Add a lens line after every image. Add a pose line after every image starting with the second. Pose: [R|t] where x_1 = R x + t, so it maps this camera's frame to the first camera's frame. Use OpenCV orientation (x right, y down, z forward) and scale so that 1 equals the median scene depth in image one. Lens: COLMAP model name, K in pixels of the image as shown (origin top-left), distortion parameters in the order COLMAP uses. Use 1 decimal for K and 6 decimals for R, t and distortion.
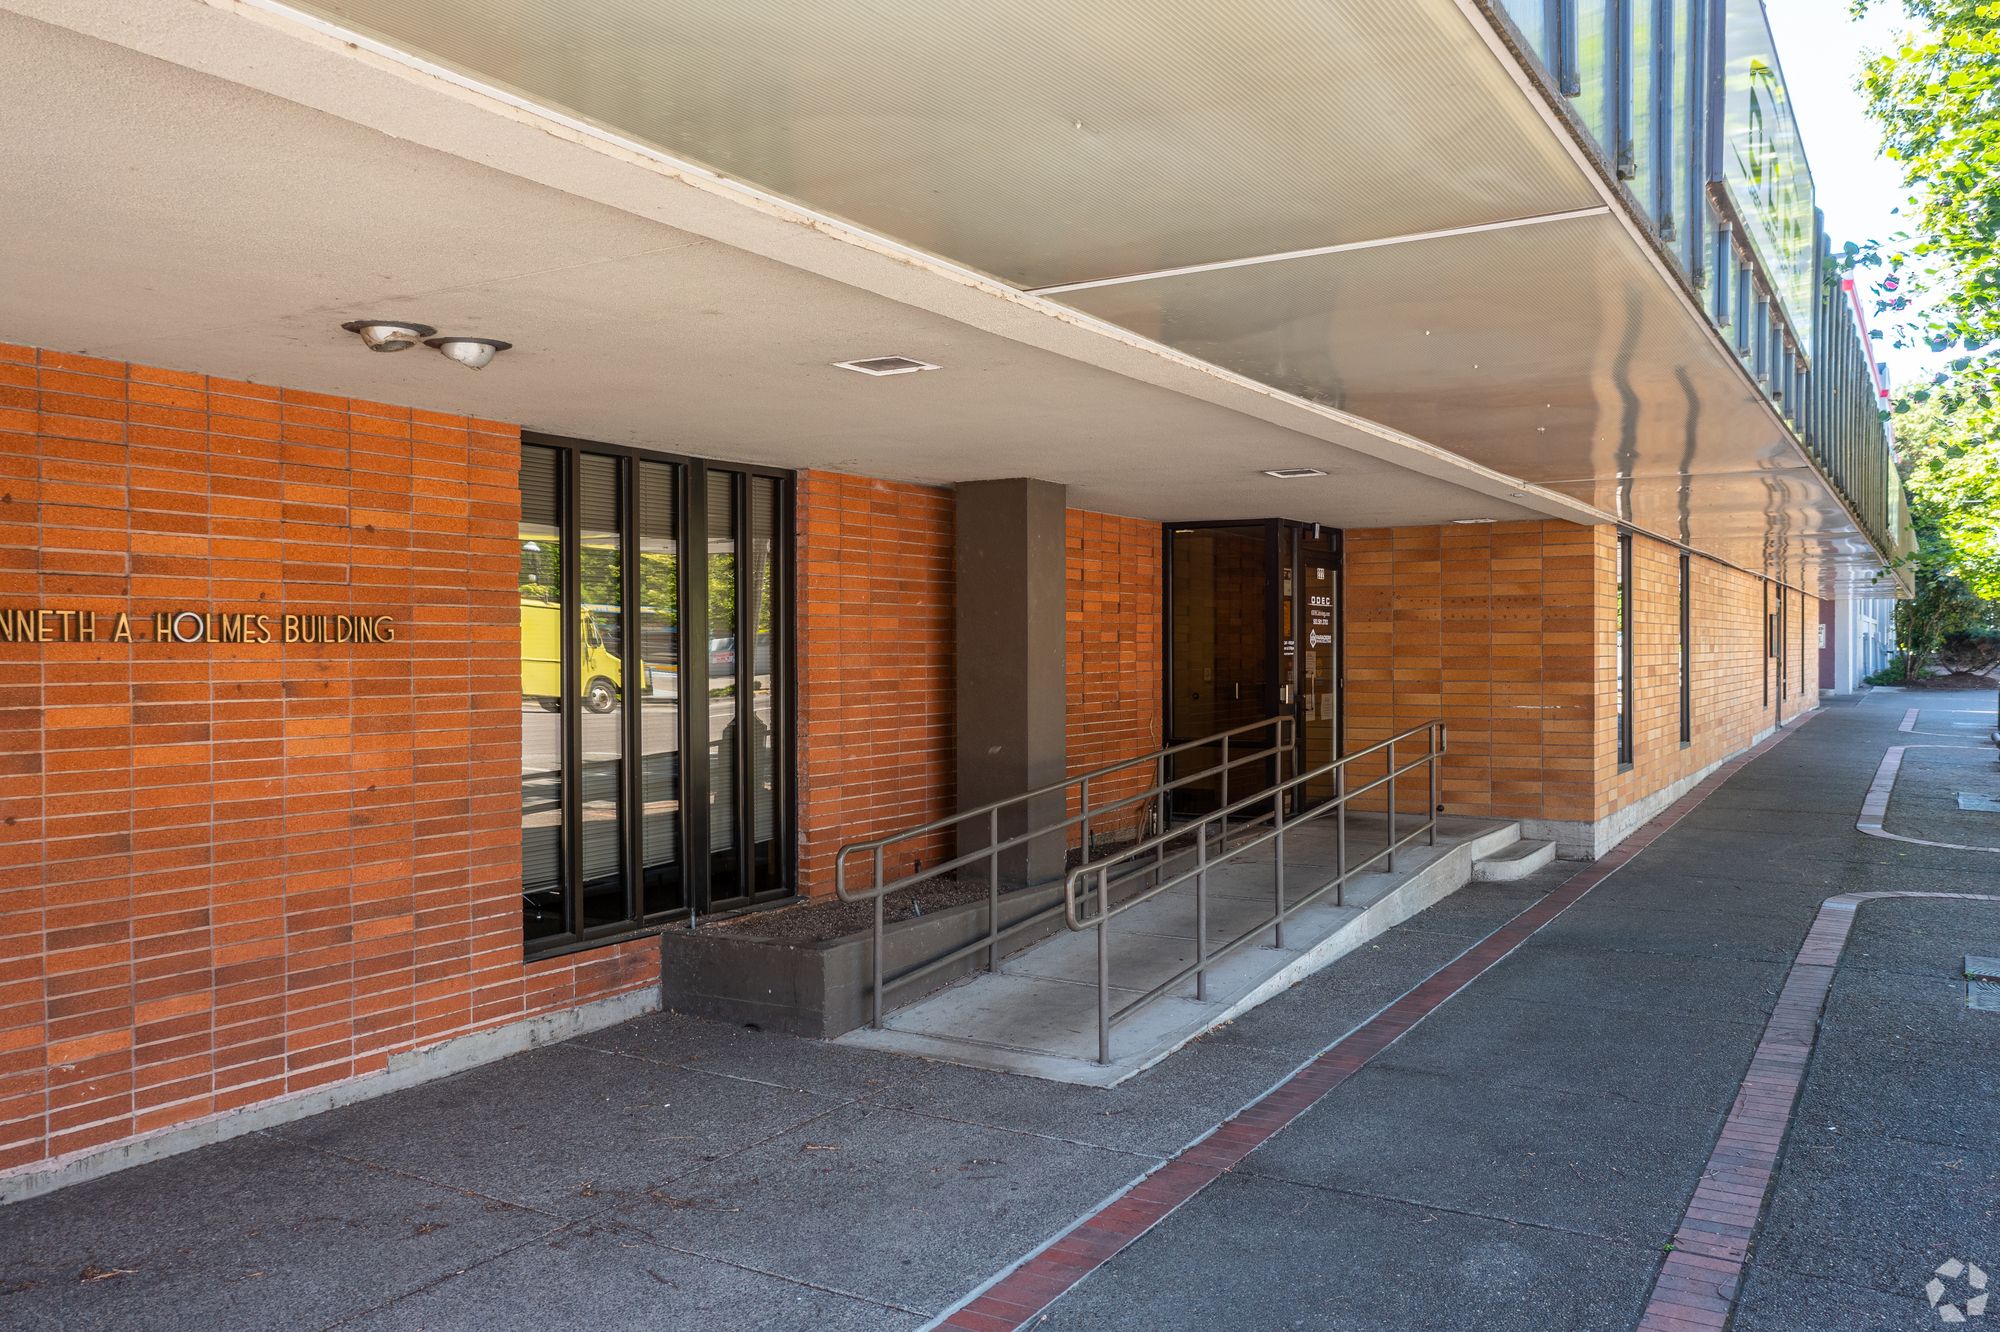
lens RADIAL K [[1583.2, 0, 1000.0], [0, 1583.2, 666.0], [0, 0, 1]] dist [-0.002558, -0.000870]
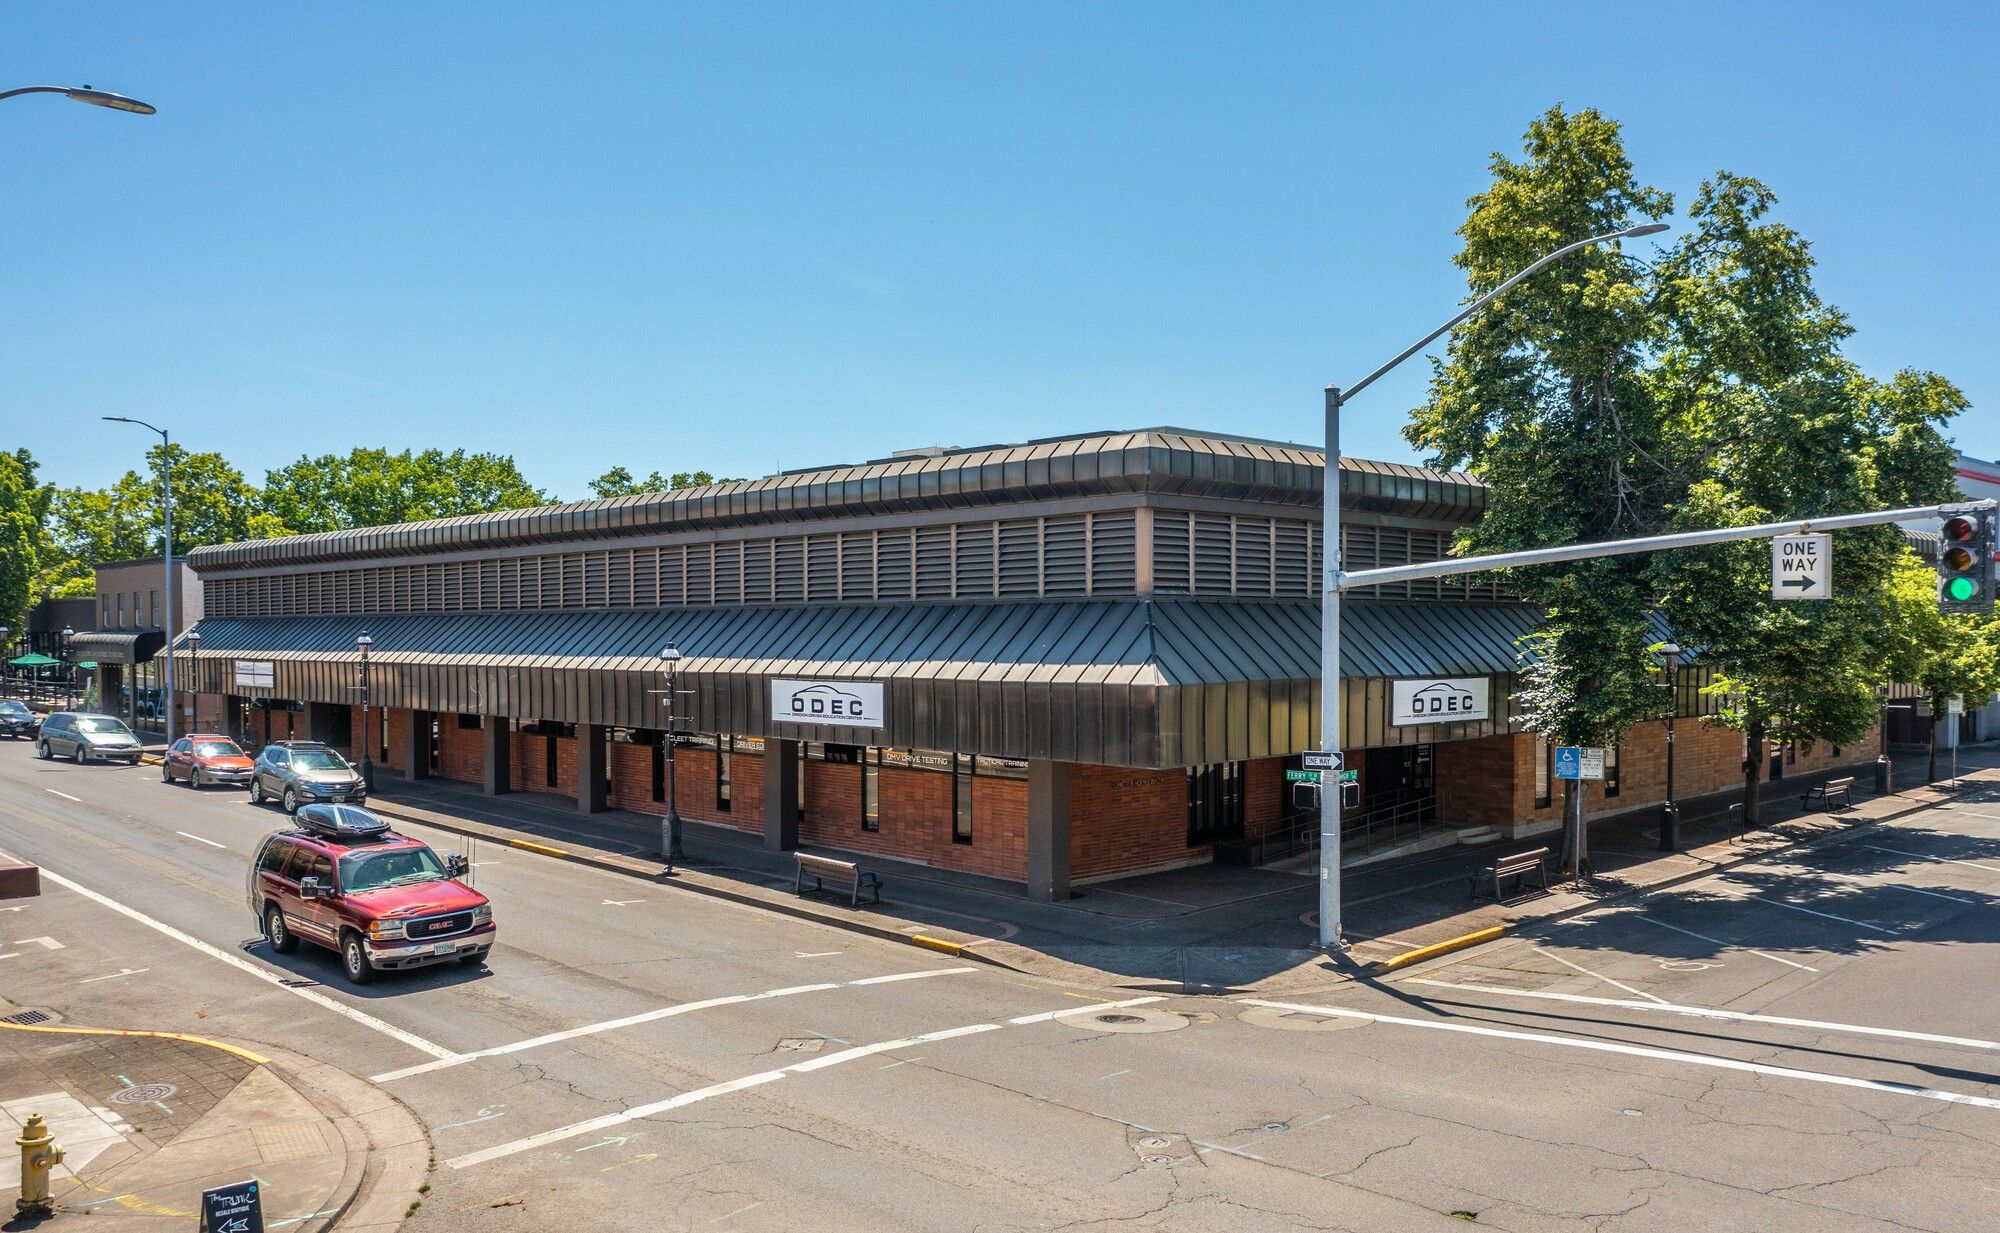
lens RADIAL K [[1536.1, 0, 1000.0], [0, 1536.1, 616.5], [0, 0, 1]] dist [-0.000383, 0.000350]
pose [[0.963408, -0.002224, -0.268029, 0.344447], [-0.003653, 0.999764, -0.021427, -0.354138], [0.268013, 0.021622, 0.963173, -3.154728]]
